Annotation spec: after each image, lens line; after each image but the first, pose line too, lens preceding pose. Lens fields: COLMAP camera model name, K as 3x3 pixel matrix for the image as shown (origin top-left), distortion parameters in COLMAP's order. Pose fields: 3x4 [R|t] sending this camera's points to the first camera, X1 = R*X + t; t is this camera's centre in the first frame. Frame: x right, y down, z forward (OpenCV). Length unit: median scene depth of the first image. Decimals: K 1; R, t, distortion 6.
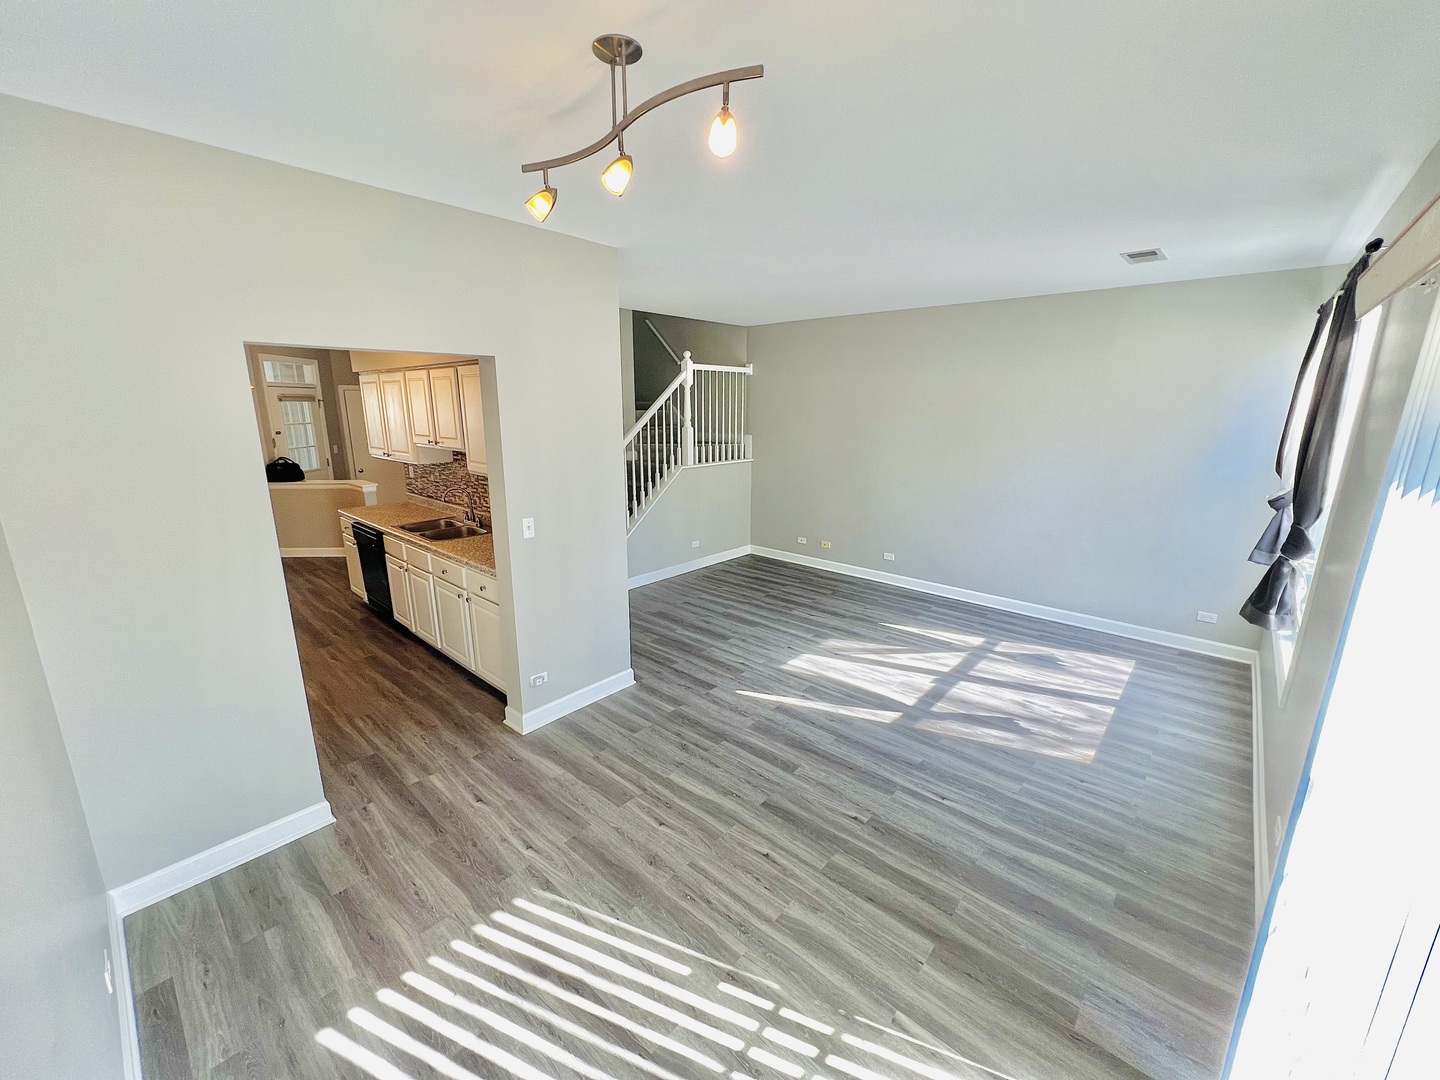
lens RADIAL K [[577.7, 0, 720.0], [0, 577.7, 540.0], [0, 0, 1]] dist [-0.000578, -0.000072]
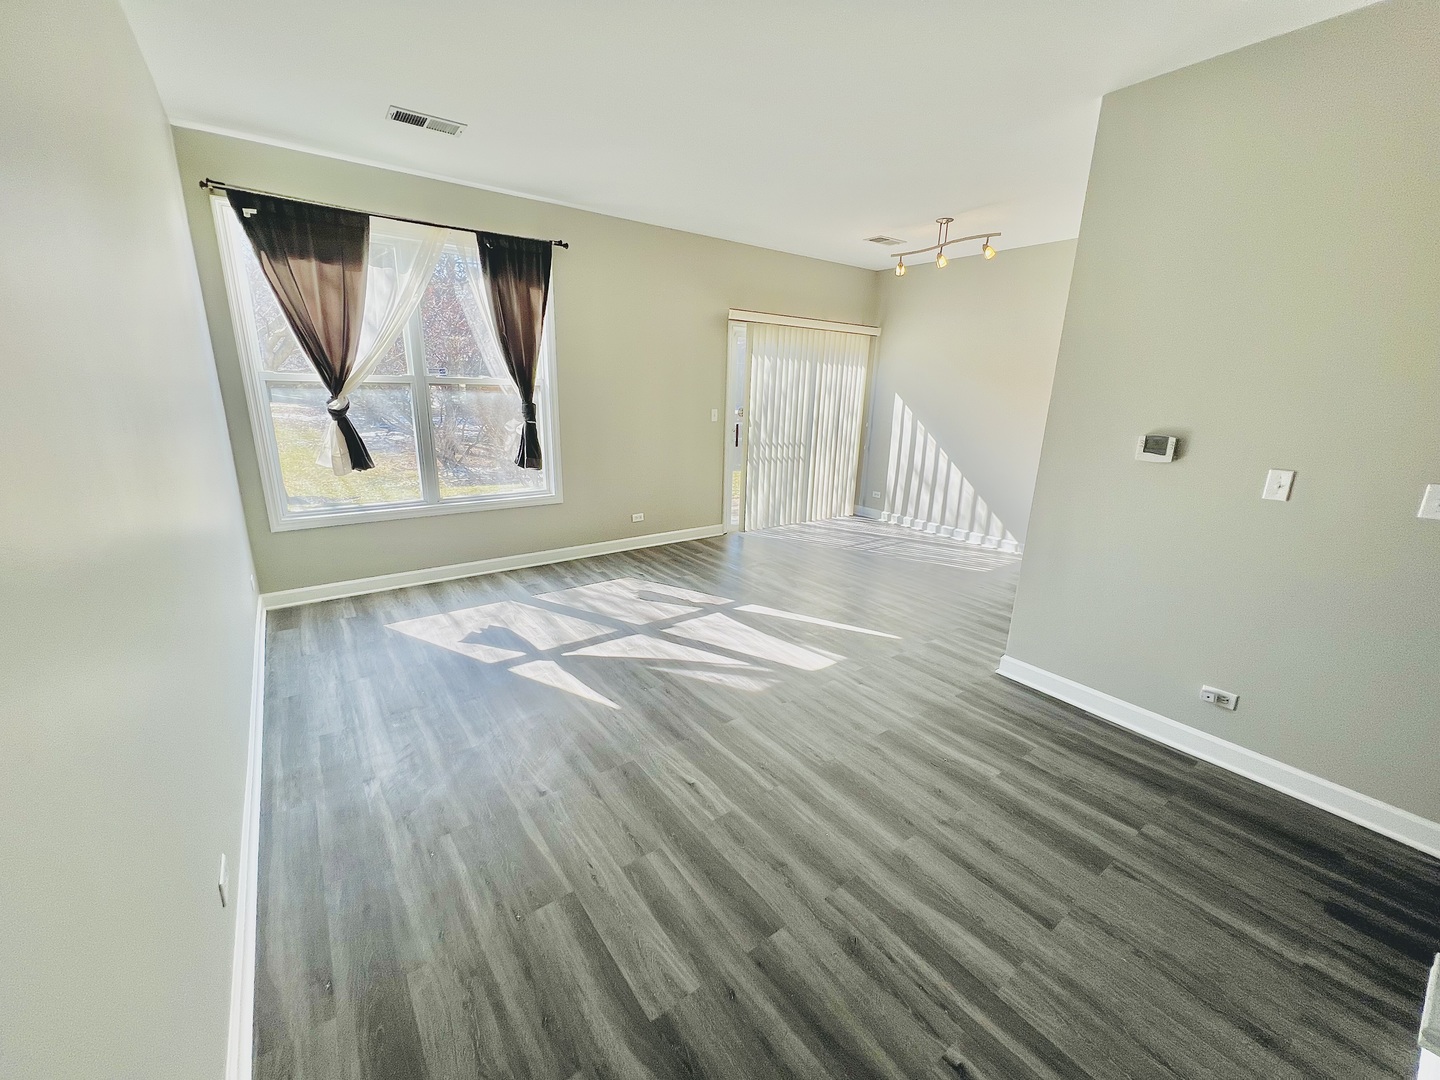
lens RADIAL K [[577.7, 0, 720.0], [0, 577.7, 540.0], [0, 0, 1]] dist [-0.000578, -0.000072]
pose [[-0.978063, -0.042553, 0.203918, 0.061851], [0.051070, 0.900058, 0.432768, -0.234040], [-0.201953, 0.433688, -0.878140, 1.340282]]
